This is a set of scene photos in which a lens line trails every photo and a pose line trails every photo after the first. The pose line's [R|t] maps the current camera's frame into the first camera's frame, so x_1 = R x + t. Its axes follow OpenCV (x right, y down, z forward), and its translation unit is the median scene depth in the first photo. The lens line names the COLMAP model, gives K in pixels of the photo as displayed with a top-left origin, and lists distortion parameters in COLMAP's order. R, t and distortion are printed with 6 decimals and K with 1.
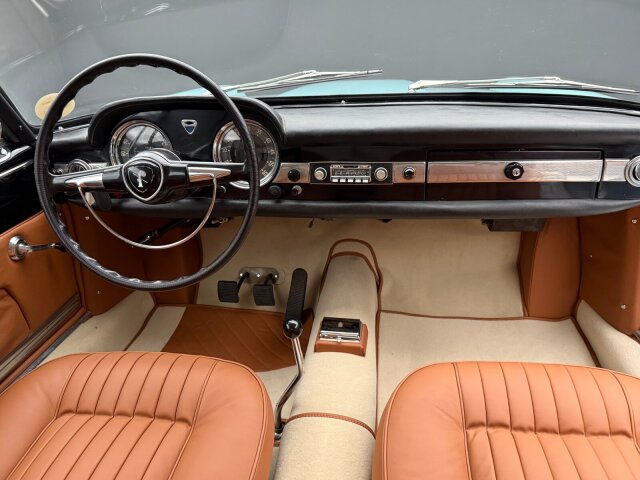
lens RADIAL K [[441.1, 0, 320.0], [0, 441.1, 240.0], [0, 0, 1]] dist [0.001347, 0.001317]
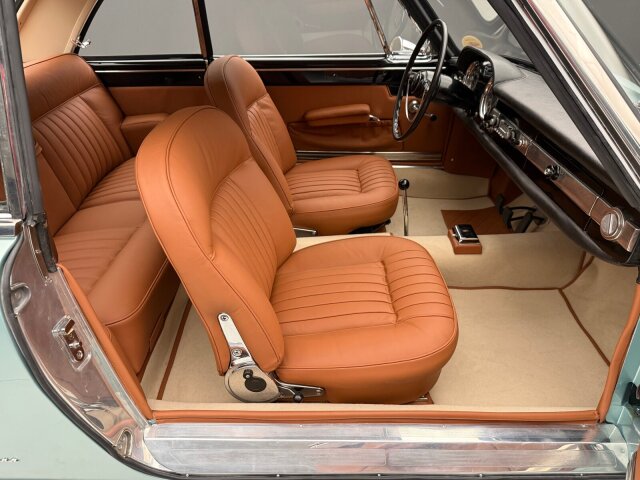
lens RADIAL K [[454.7, 0, 320.0], [0, 454.7, 240.0], [0, 0, 1]] dist [0.008585, -0.000541]
pose [[0.131790, 0.555182, -0.821221, 1.319505], [-0.429304, 0.778691, 0.457535, -0.279927], [0.893493, 0.292255, 0.340966, 0.084325]]
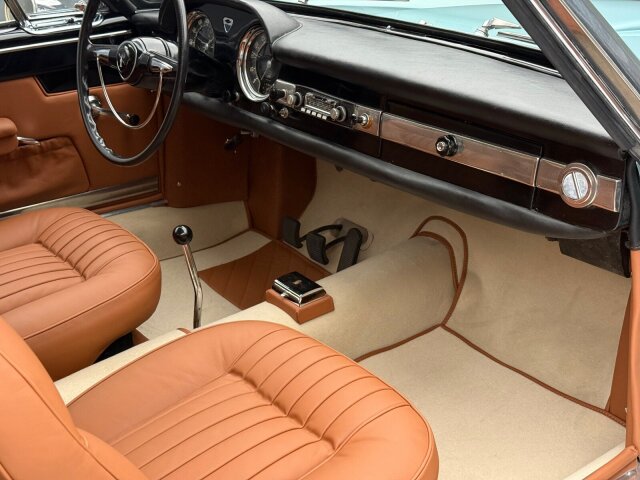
lens RADIAL K [[878.4, 0, 320.0], [0, 878.4, 240.0], [0, 0, 1]] dist [0.166462, -0.574966]
pose [[0.731749, 0.310870, -0.606551, 1.169570], [-0.315779, 0.943281, 0.102492, -0.074540], [0.604009, 0.116538, 0.788411, -0.354651]]
